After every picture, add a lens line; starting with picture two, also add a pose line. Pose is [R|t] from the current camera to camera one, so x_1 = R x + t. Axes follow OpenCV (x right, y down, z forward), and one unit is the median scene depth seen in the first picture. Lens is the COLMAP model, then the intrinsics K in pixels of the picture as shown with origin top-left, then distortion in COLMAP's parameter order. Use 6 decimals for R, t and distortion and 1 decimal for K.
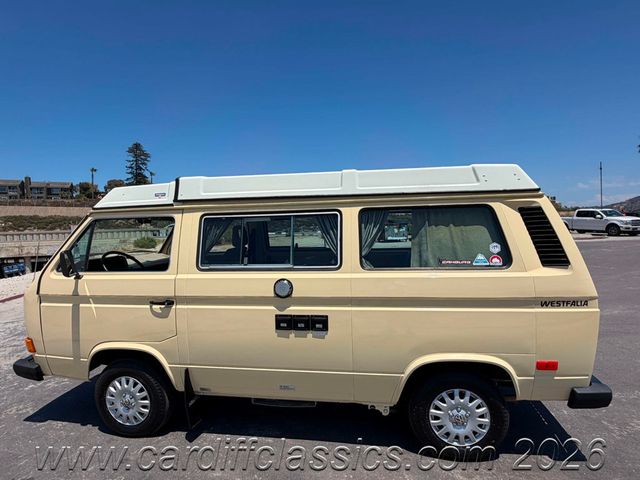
lens RADIAL K [[354.1, 0, 320.0], [0, 354.1, 240.0], [0, 0, 1]] dist [0.003589, -0.000691]
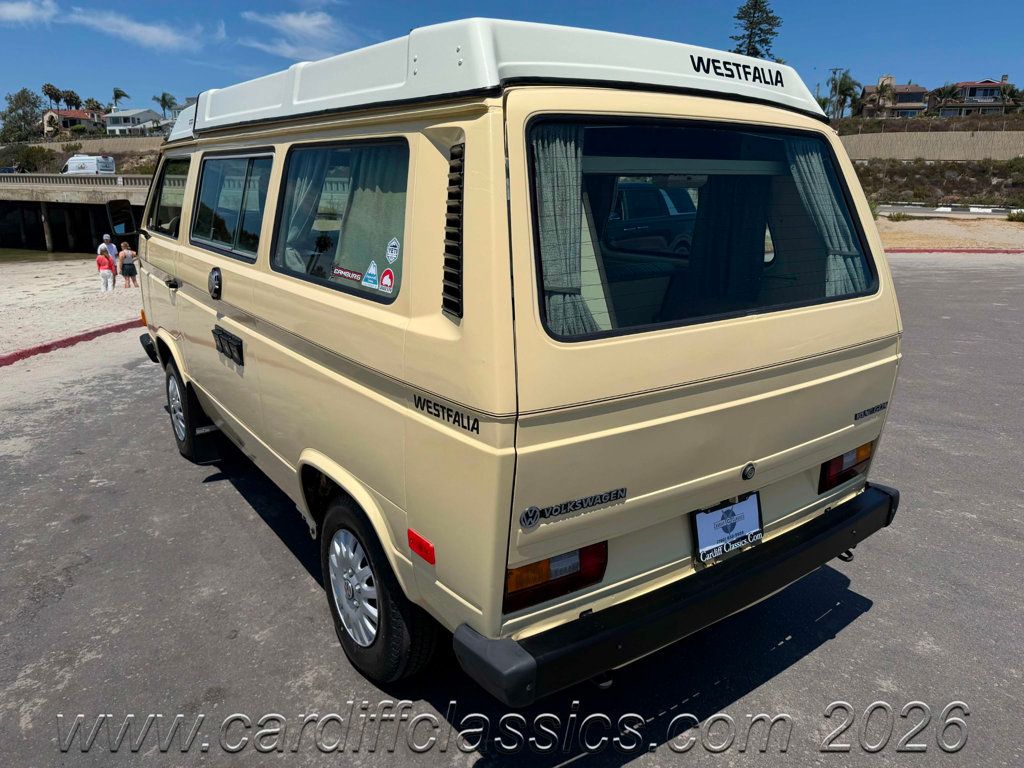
lens RADIAL K [[733.1, 0, 496.7], [0, 733.1, 386.0], [0, 0, 1]] dist [0.072391, -0.097894]
pose [[0.698085, 0.226805, -0.679144, 1.089725], [-0.066328, 0.964911, 0.254061, -0.046587], [0.712936, -0.132310, 0.688633, 0.430937]]
